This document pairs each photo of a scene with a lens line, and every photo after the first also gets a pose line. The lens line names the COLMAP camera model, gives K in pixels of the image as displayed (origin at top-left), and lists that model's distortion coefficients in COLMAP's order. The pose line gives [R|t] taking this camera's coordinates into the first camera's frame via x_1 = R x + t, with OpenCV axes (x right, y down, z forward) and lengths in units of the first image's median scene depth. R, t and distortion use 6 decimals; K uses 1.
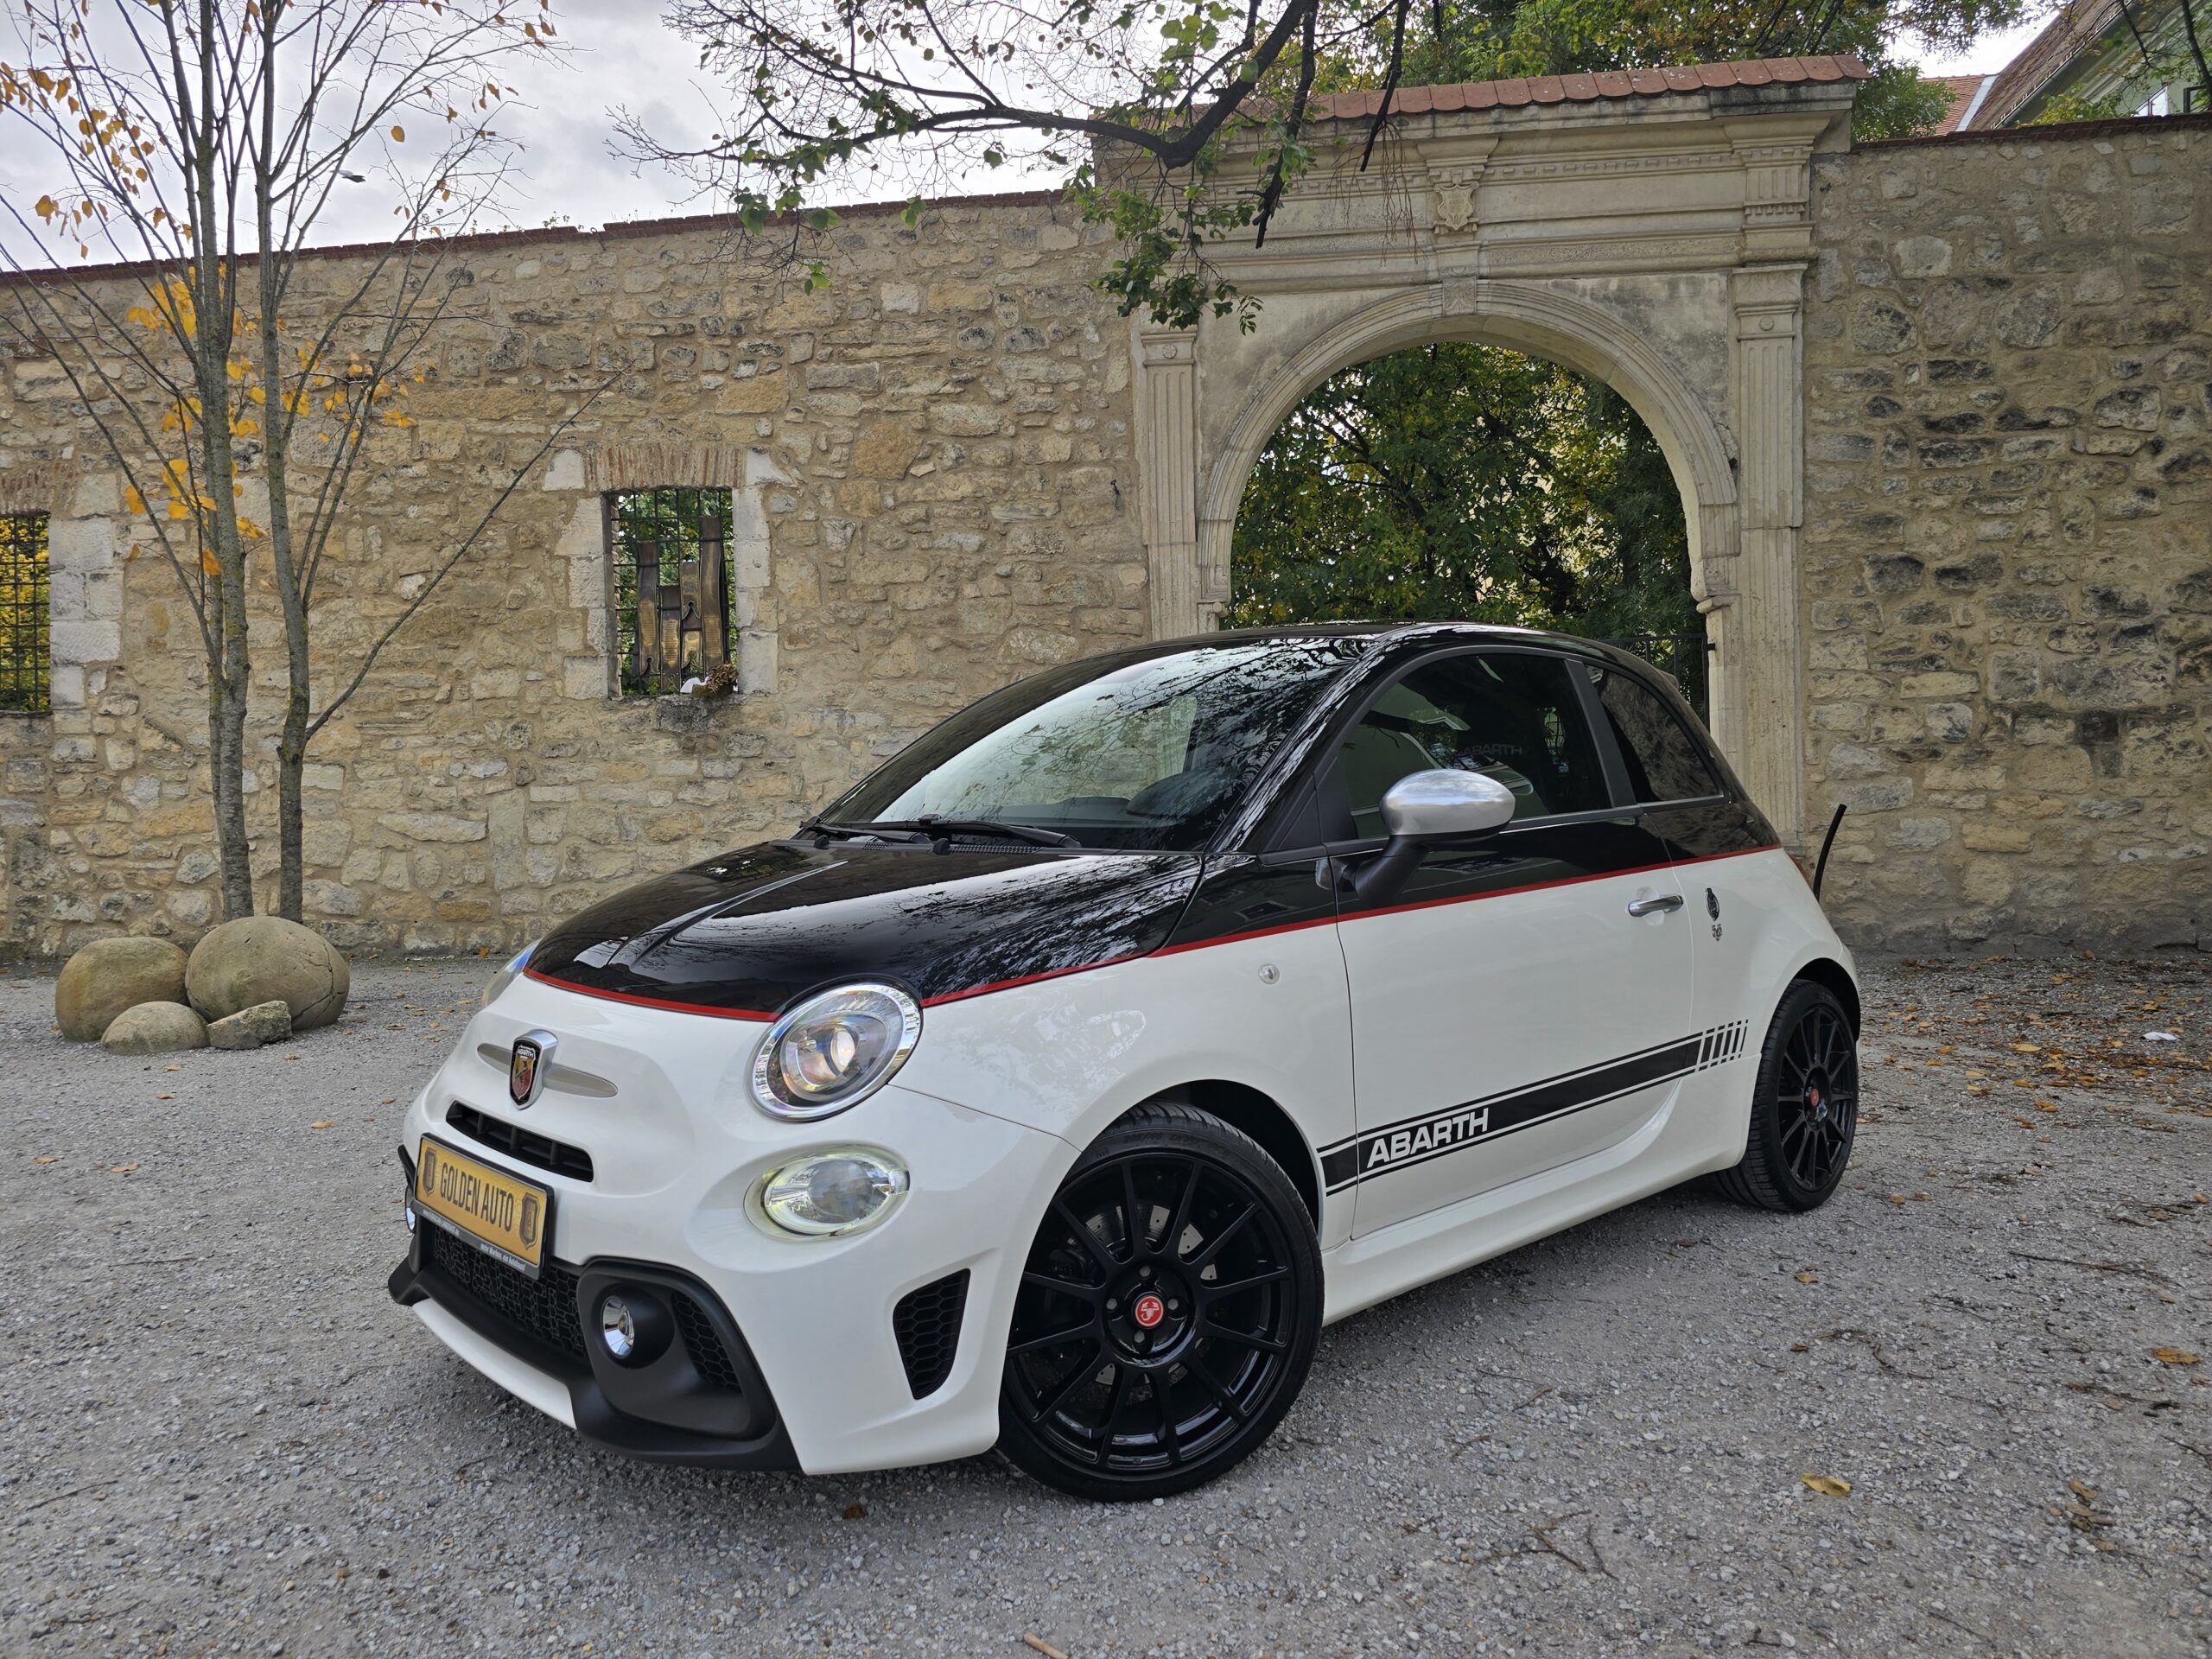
lens RADIAL K [[1500.4, 0, 1111.3], [0, 1500.4, 824.8], [0, 0, 1]] dist [0.061764, -0.054186]
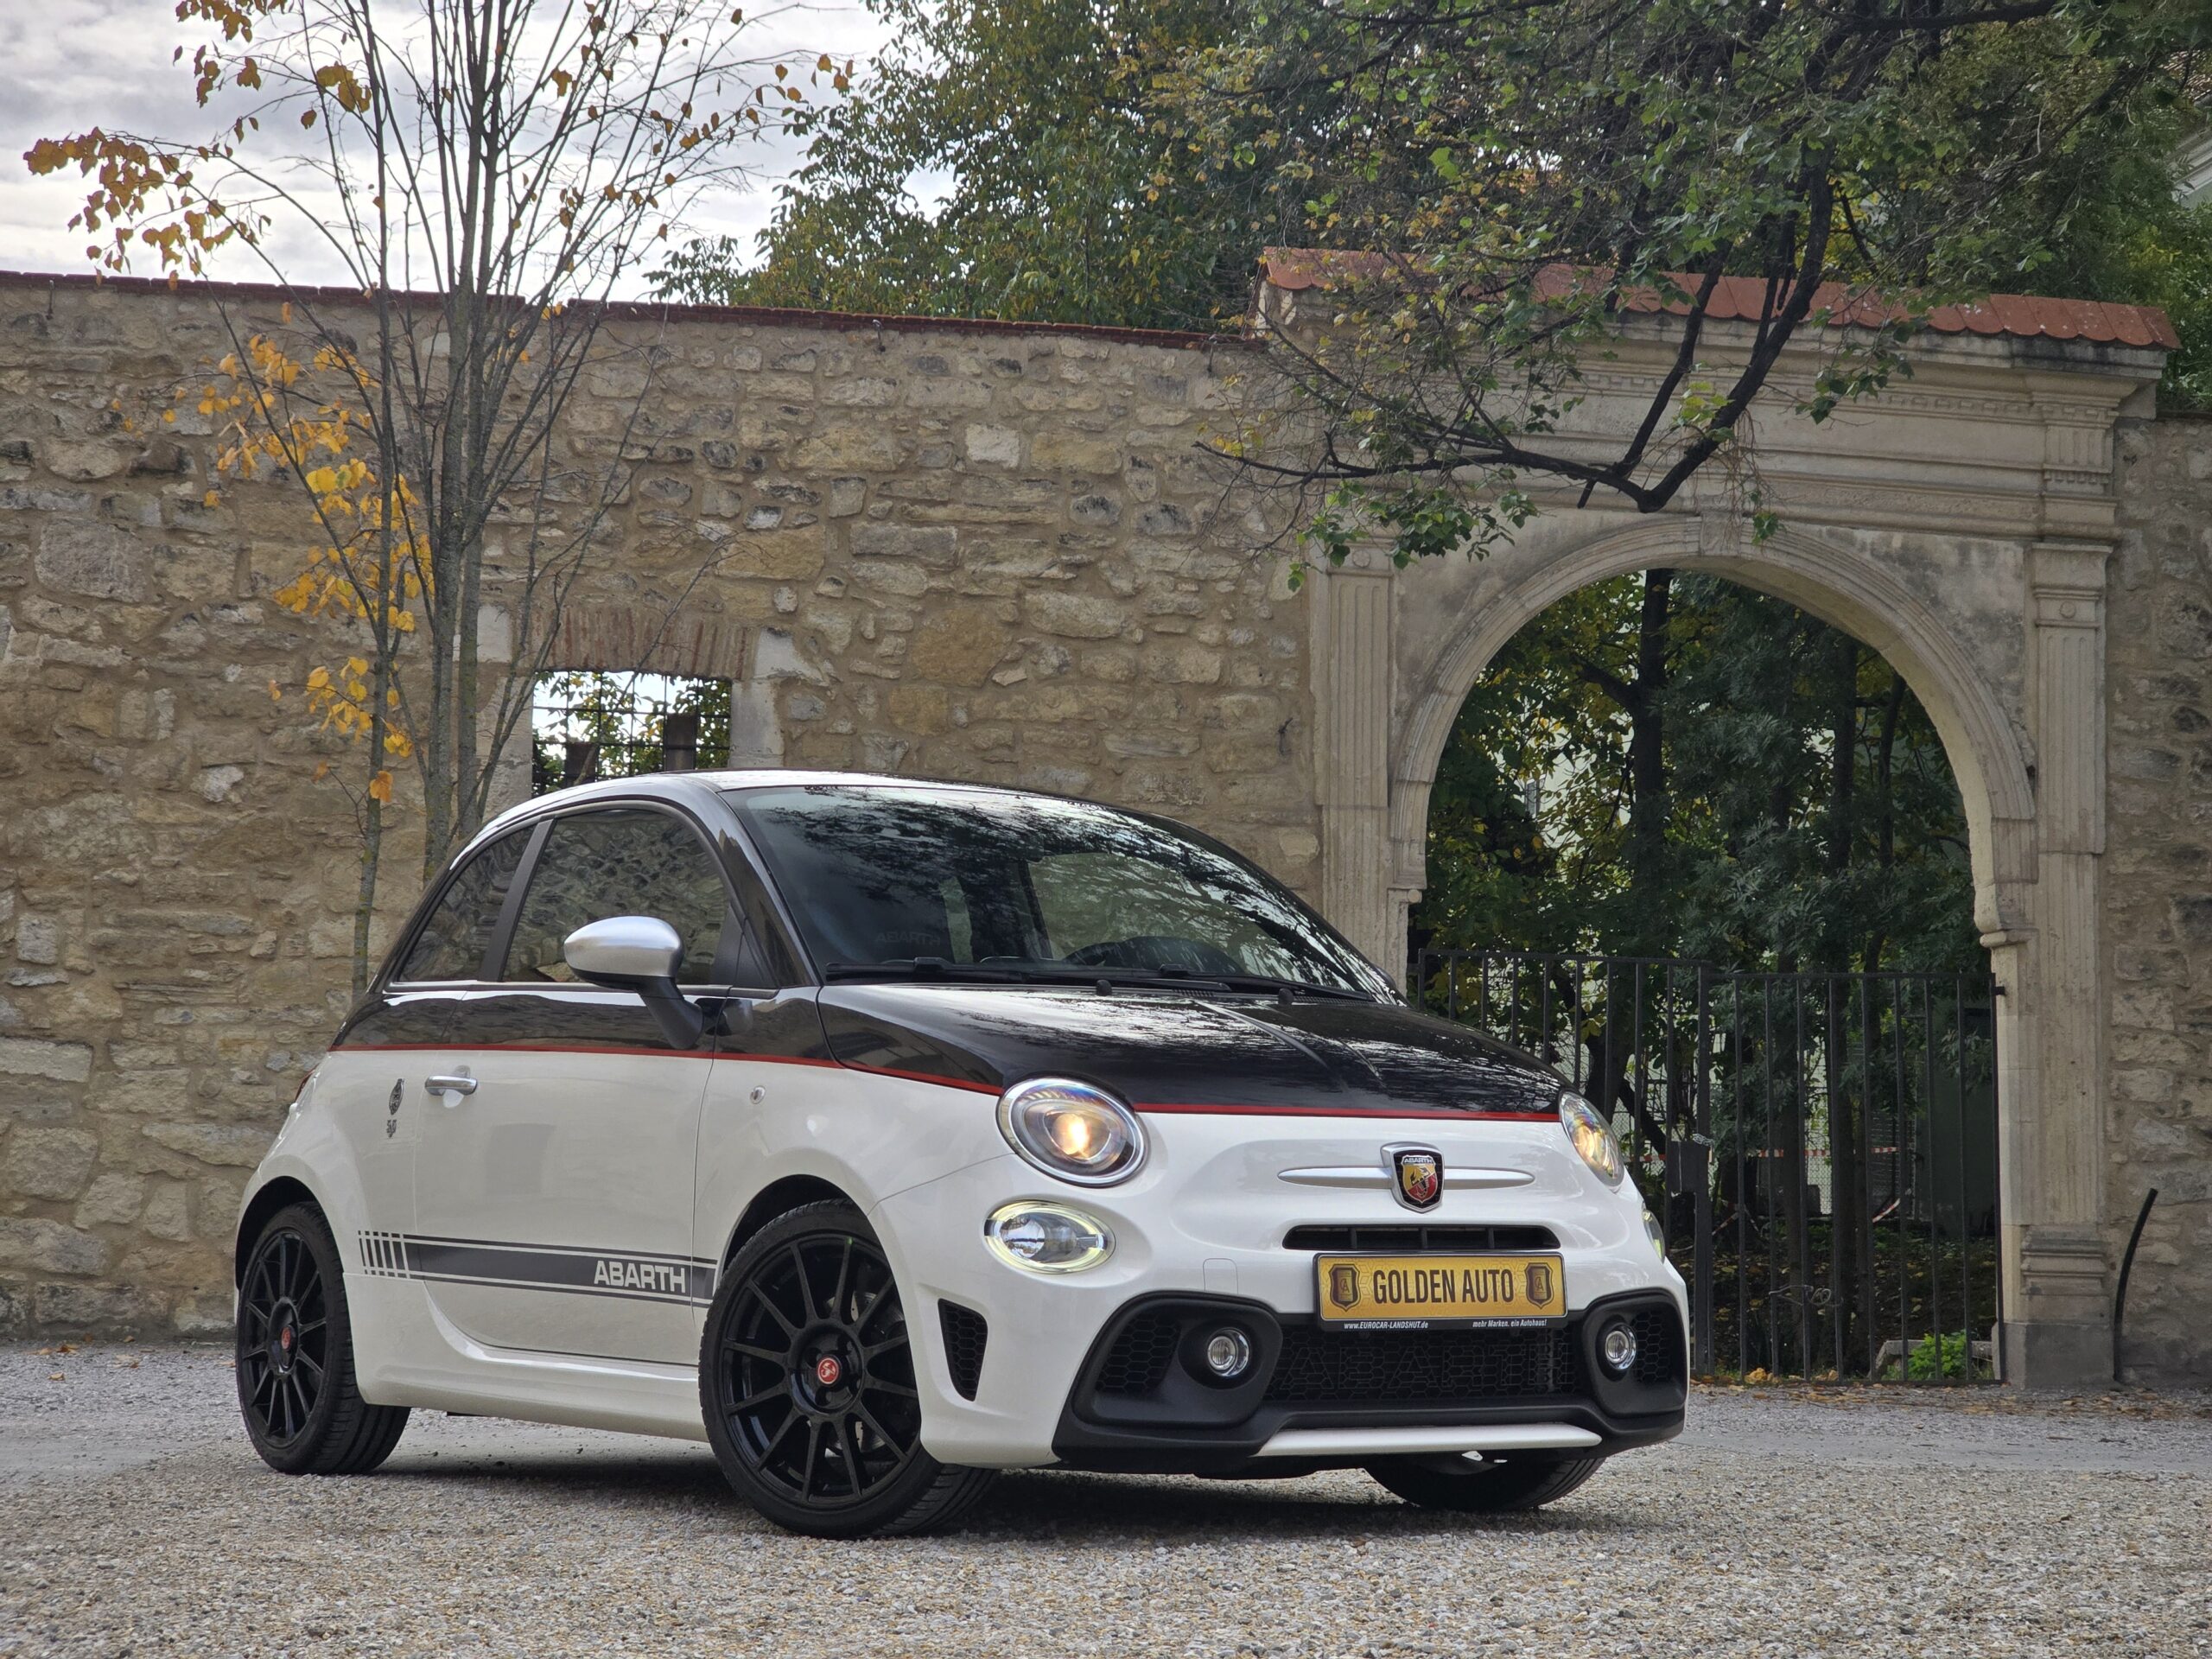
lens RADIAL K [[4410.0, 0, 1175.2], [0, 4410.0, 848.5], [0, 0, 1]] dist [-0.027402, 0.000000]
pose [[0.951578, 0.067861, 0.299824, -0.682374], [-0.032580, 0.992100, -0.121146, 0.098565], [-0.305677, 0.105511, 0.946271, -1.020167]]
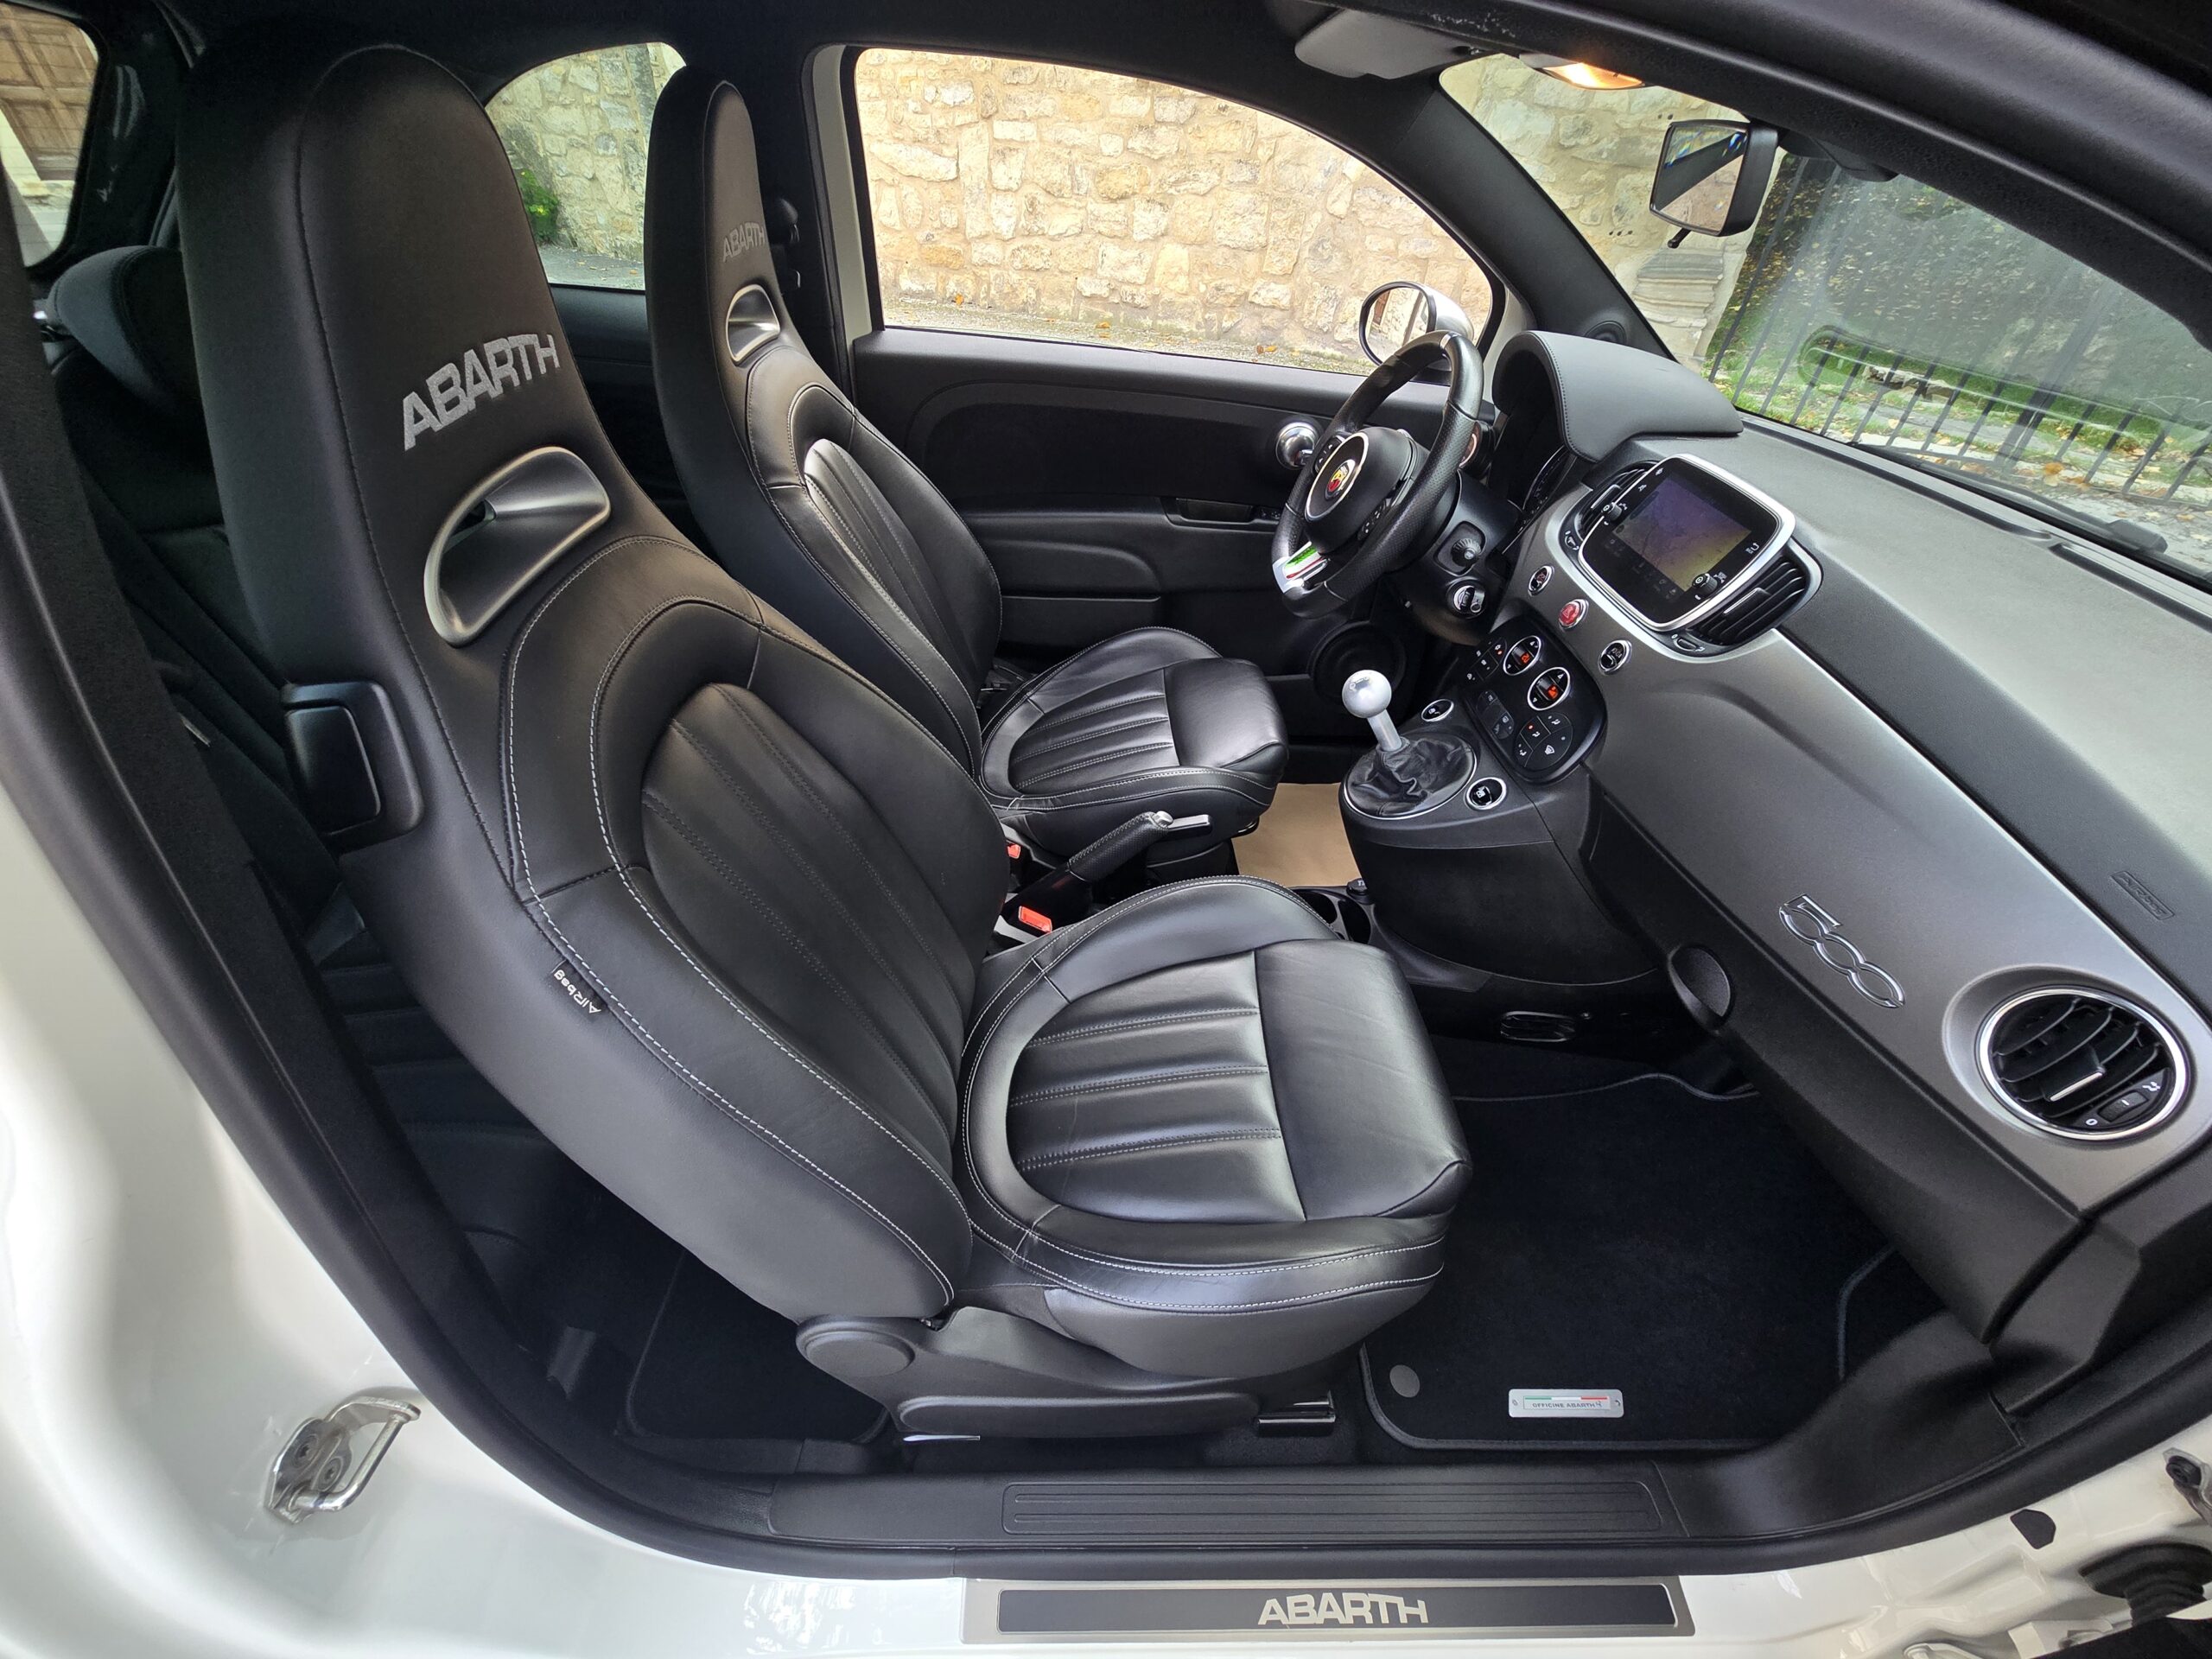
lens RADIAL K [[913.8, 0, 1096.3], [0, 913.8, 827.2], [0, 0, 1]] dist [-0.007747, 0.001332]
pose [[0.929803, 0.268444, -0.251801, -0.045721], [-0.061631, 0.788034, 0.612539, -0.030933], [0.362860, -0.554022, 0.749261, 0.329844]]
